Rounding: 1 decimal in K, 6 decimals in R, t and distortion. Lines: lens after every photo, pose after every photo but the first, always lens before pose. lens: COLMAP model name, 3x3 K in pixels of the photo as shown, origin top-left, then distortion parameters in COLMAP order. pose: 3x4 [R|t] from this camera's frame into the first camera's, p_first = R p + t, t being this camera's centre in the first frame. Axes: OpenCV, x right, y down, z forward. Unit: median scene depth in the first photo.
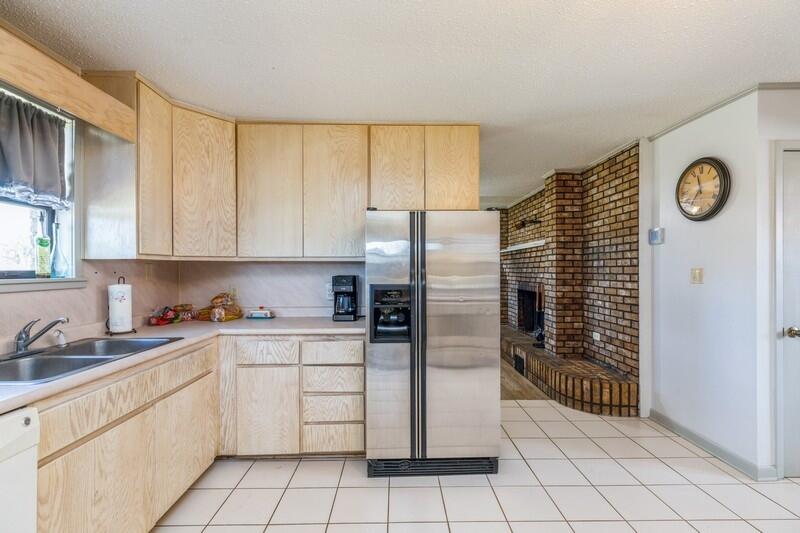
lens RADIAL K [[359.6, 0, 400.7], [0, 359.6, 268.2], [0, 0, 1]] dist [0.002555, 0.000002]
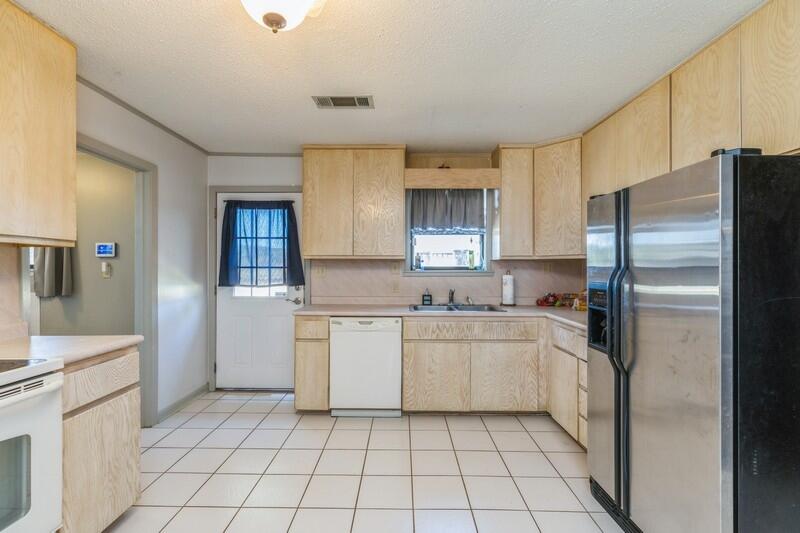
lens RADIAL K [[359.6, 0, 400.7], [0, 359.6, 268.2], [0, 0, 1]] dist [0.002555, 0.000002]
pose [[-0.020548, 0.001910, -0.999787, 0.788831], [0.001586, 0.999997, 0.001878, 0.009423], [0.999788, -0.001547, -0.020551, 0.515026]]
